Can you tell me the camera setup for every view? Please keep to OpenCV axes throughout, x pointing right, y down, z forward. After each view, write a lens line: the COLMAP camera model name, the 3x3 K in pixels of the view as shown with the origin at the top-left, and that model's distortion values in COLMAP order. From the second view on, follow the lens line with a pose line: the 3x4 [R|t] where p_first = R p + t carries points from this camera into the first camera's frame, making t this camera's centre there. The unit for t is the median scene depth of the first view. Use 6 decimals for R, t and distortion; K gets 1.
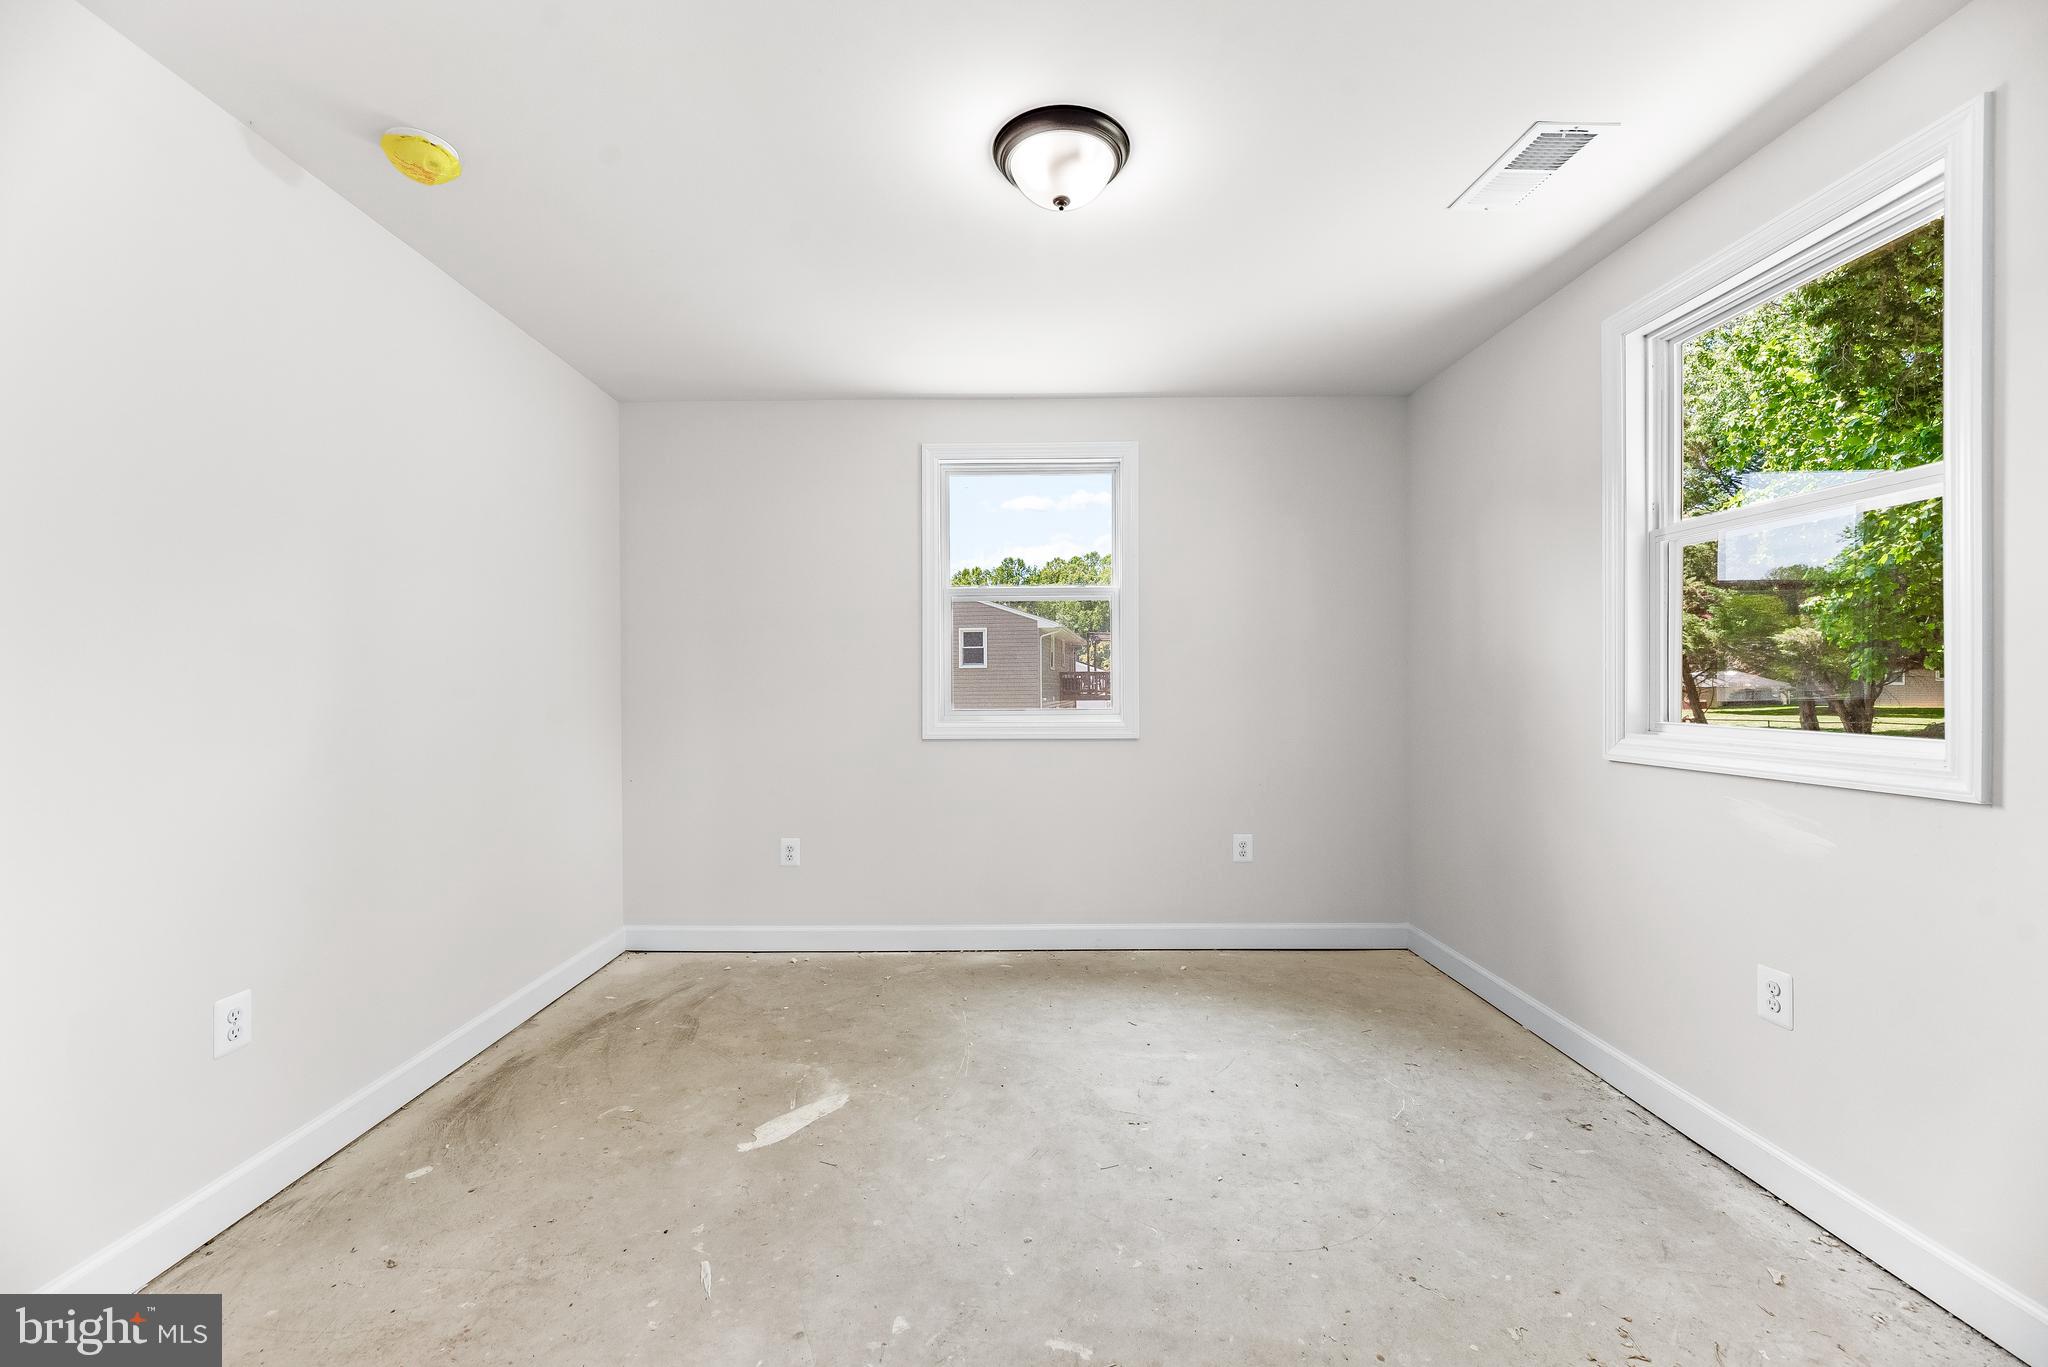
lens RADIAL K [[833.6, 0, 1009.6], [0, 833.6, 687.1], [0, 0, 1]] dist [-0.000457, -0.000718]
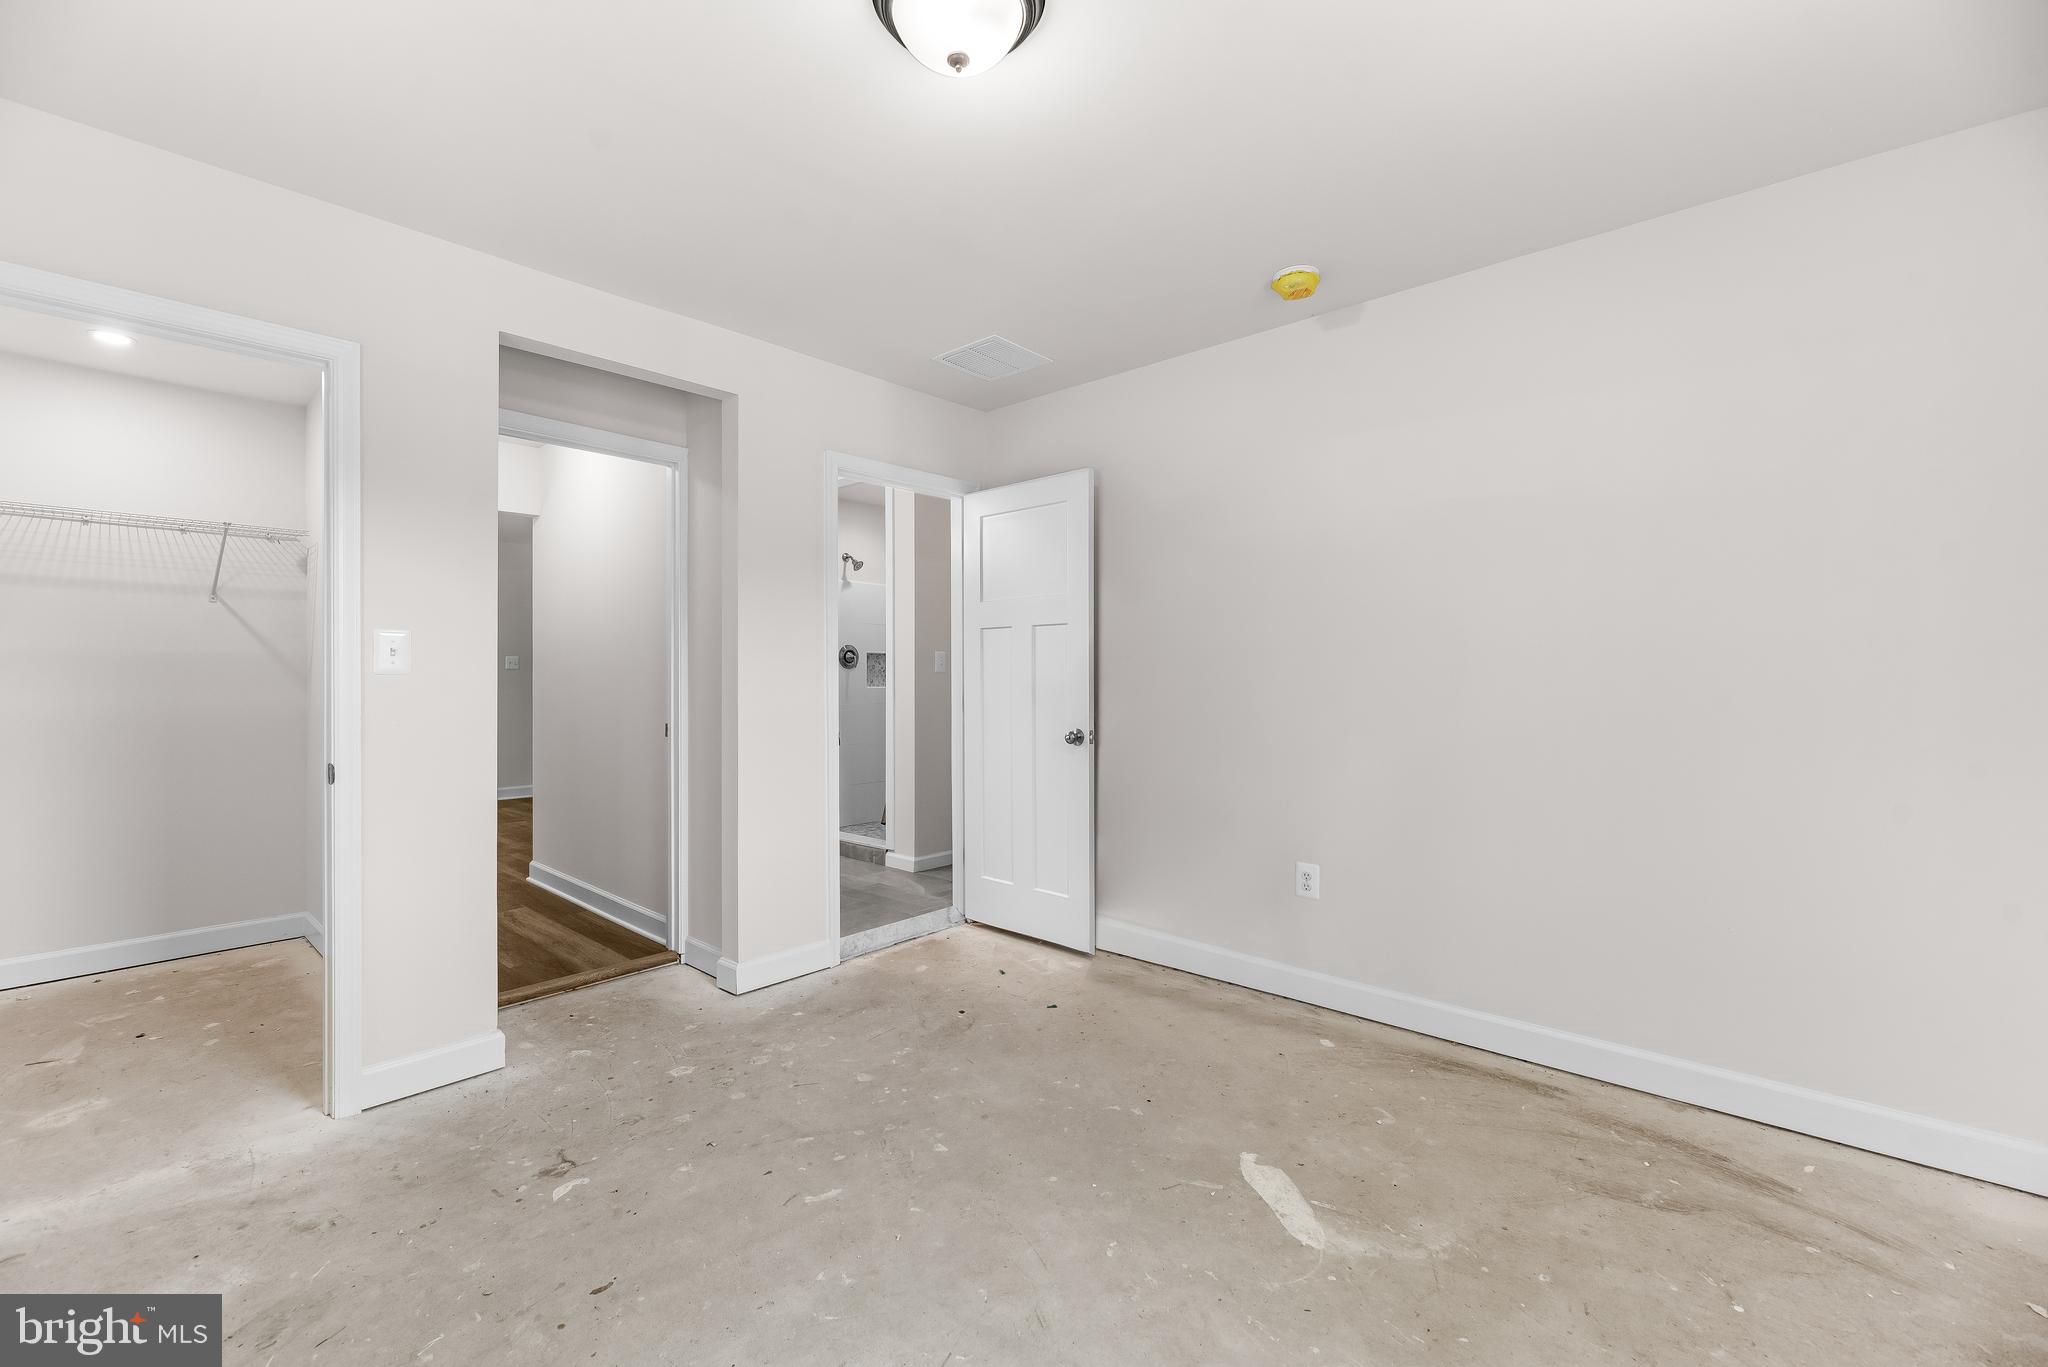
lens RADIAL K [[833.6, 0, 1010.8], [0, 833.6, 678.2], [0, 0, 1]] dist [-0.000457, -0.000718]
pose [[-0.673548, 0.004228, -0.739131, 0.497555], [0.001447, 0.999989, 0.004402, 0.000077], [0.739142, 0.001895, -0.673547, 1.261530]]
